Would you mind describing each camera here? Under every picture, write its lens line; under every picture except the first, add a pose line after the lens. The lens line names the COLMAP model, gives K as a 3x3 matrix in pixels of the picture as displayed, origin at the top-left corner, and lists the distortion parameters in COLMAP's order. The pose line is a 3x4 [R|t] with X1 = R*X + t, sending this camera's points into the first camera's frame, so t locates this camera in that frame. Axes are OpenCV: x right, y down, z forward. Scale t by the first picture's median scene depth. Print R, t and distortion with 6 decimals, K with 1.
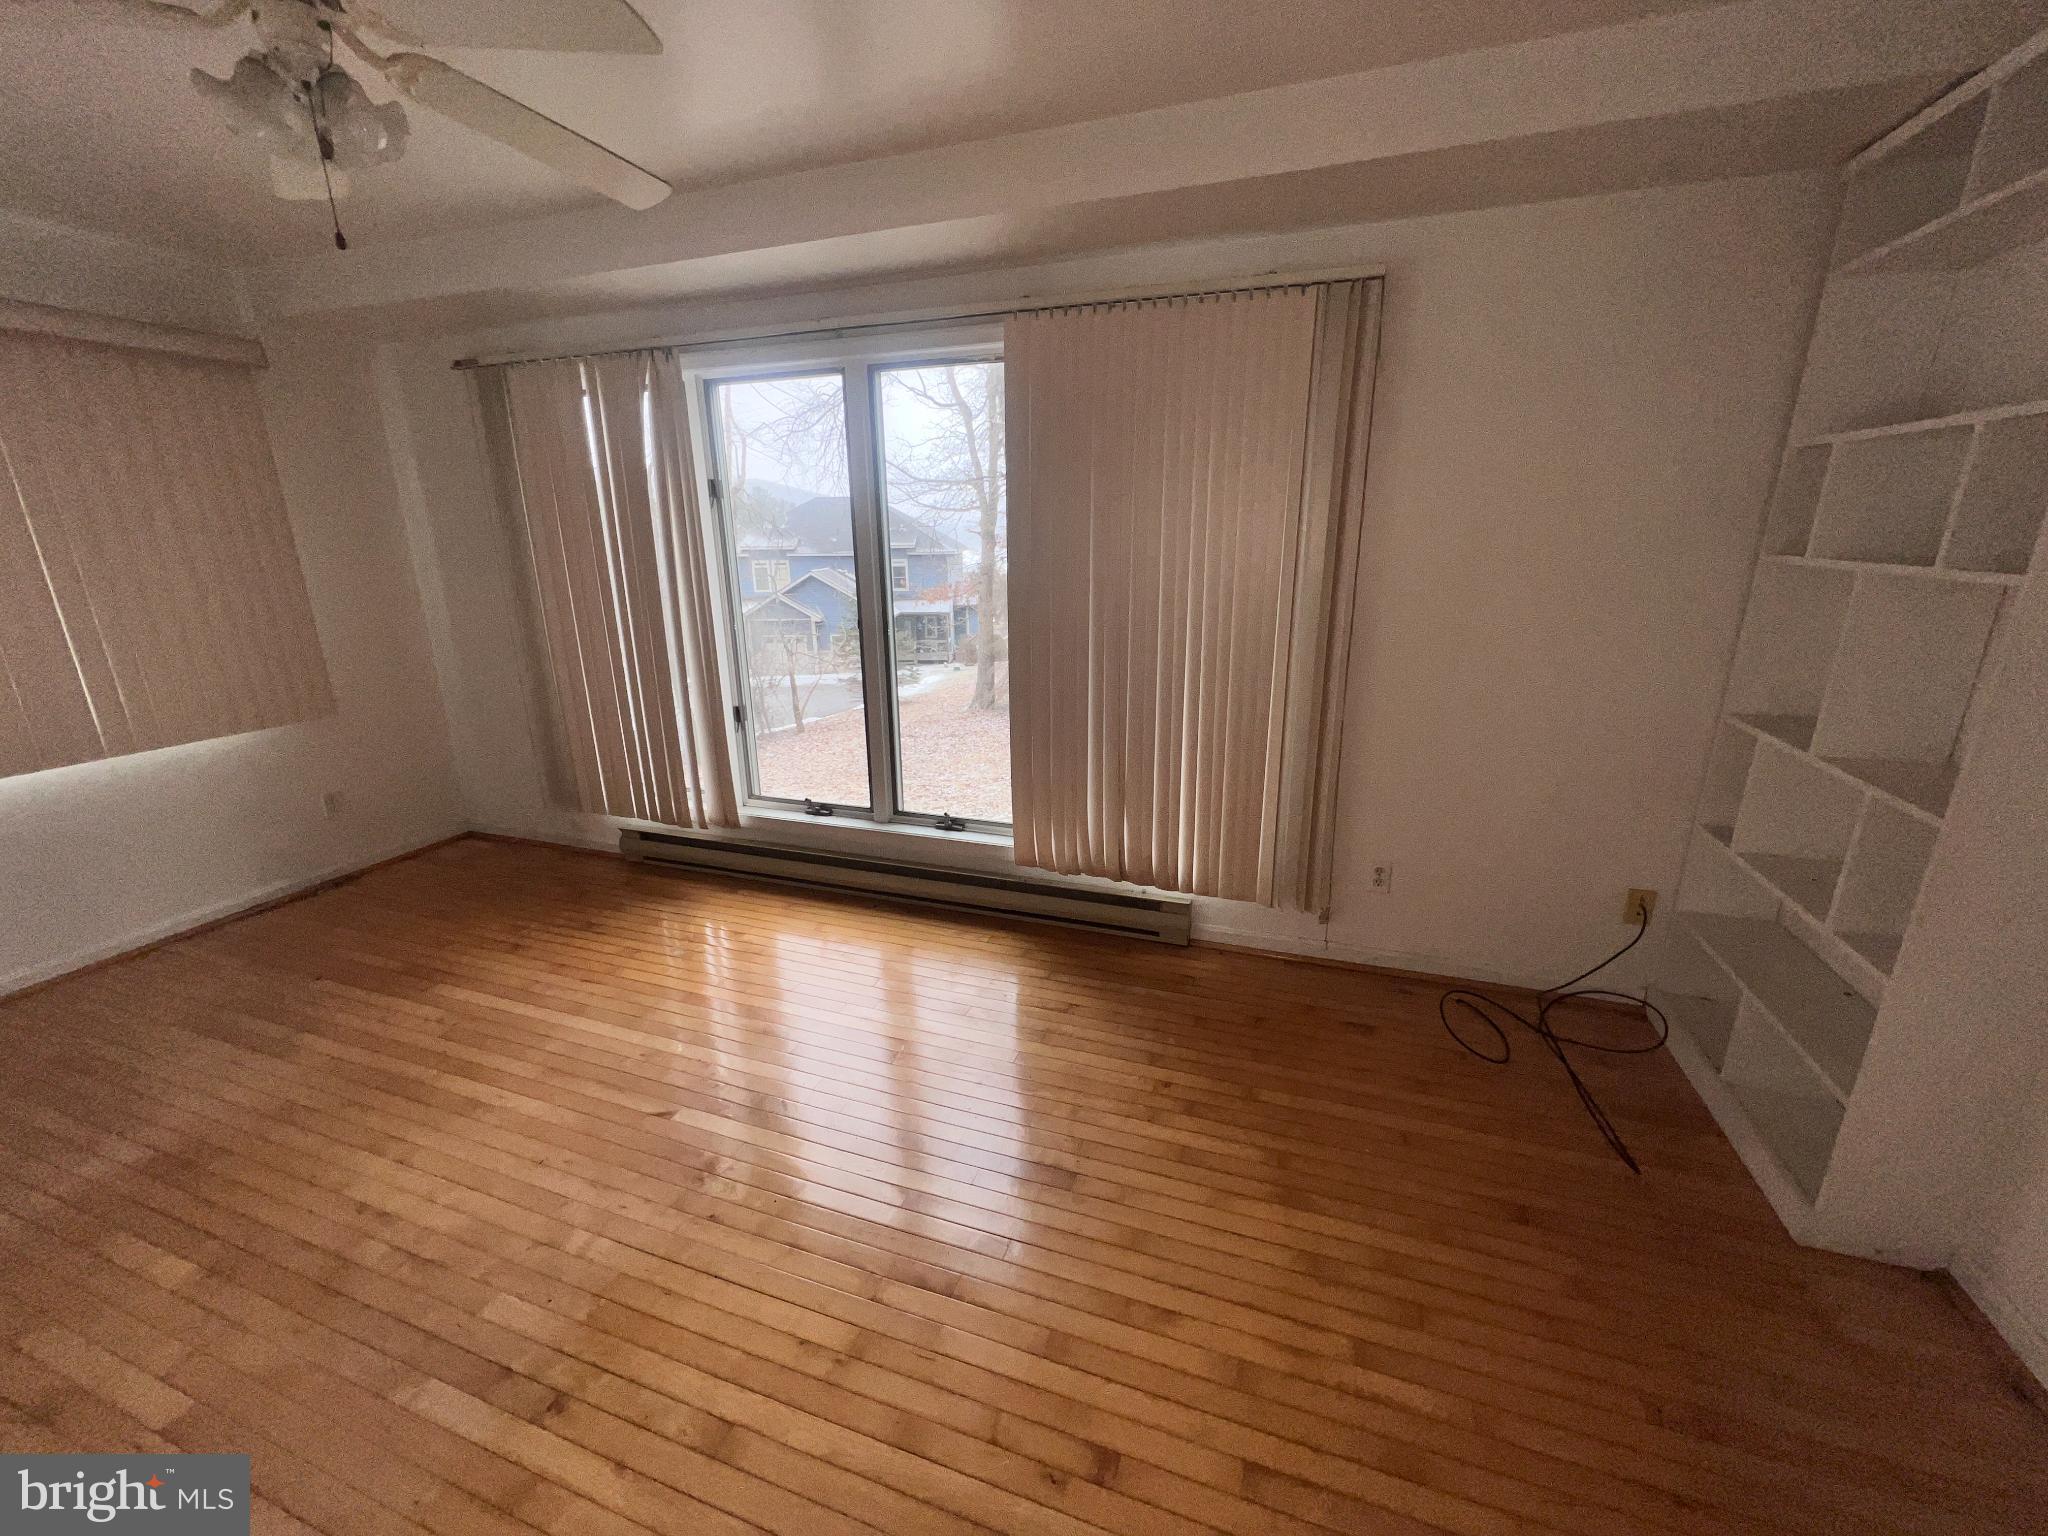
lens RADIAL K [[818.0, 0, 1020.2], [0, 818.0, 766.0], [0, 0, 1]] dist [-0.001750, 0.000157]
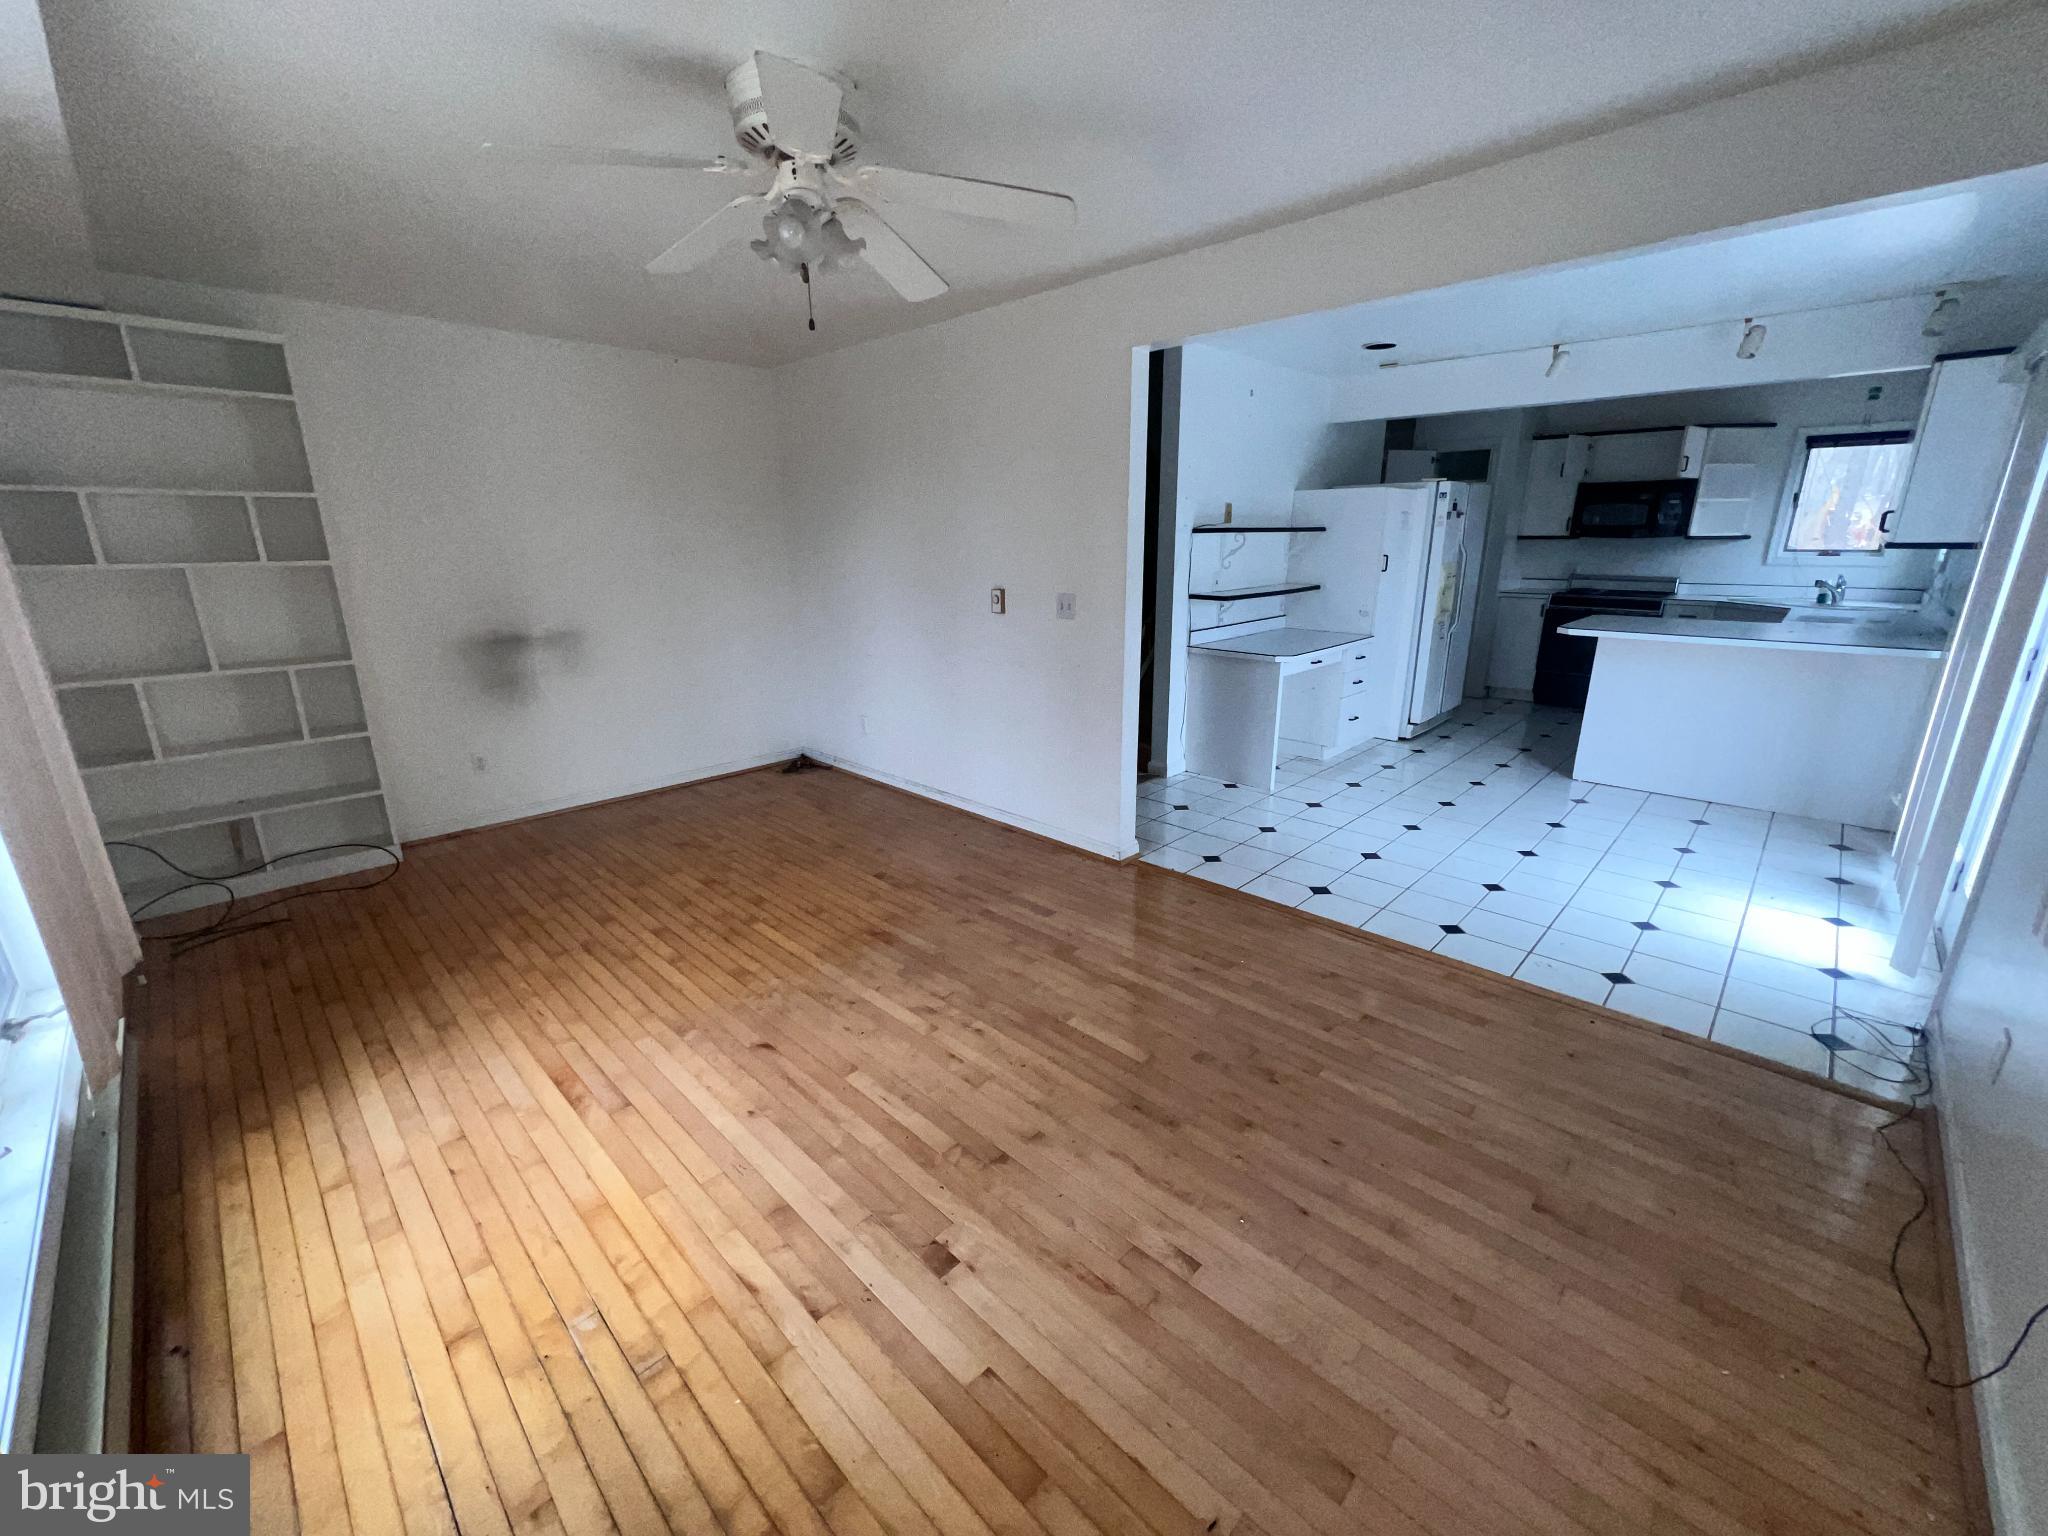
lens RADIAL K [[818.0, 0, 1017.6], [0, 818.0, 765.8], [0, 0, 1]] dist [-0.001750, 0.000157]
pose [[-0.904467, -0.098842, 0.414934, -0.800697], [0.137866, 0.852825, 0.503669, -0.289680], [-0.403649, 0.512757, -0.757725, 1.027830]]
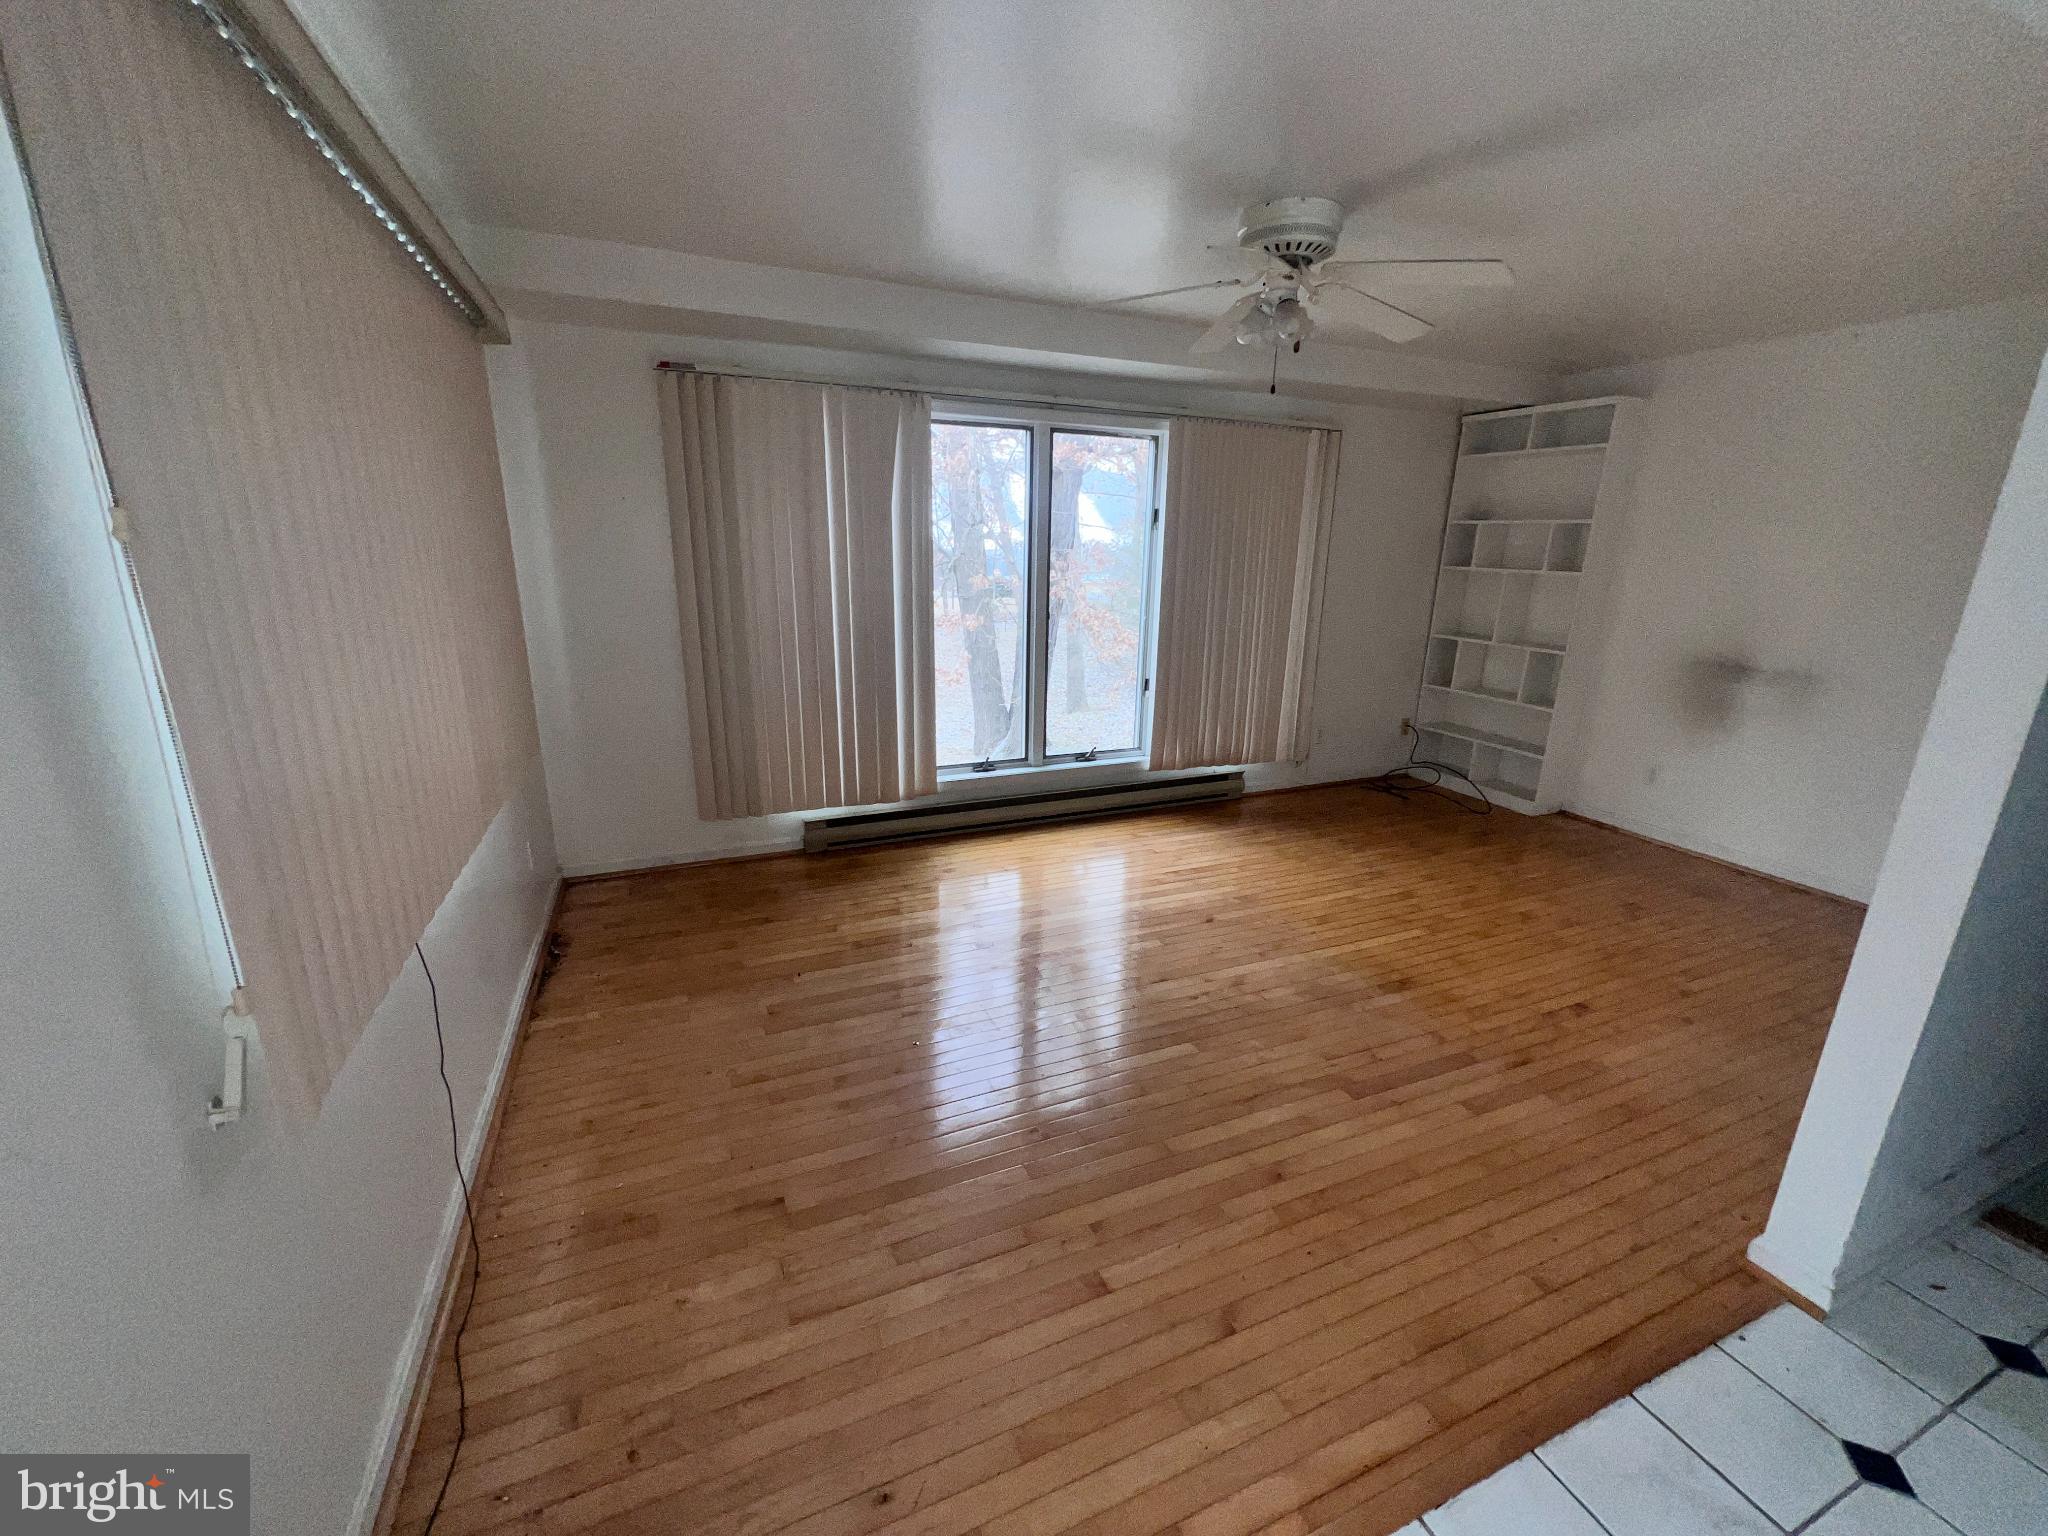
lens RADIAL K [[818.0, 0, 1026.9], [0, 818.0, 760.0], [0, 0, 1]] dist [-0.001750, 0.000157]
pose [[0.734334, -0.151551, 0.661654, -1.132993], [0.165979, 0.985257, 0.041461, 0.002037], [-0.658183, 0.079374, 0.748662, 0.027625]]
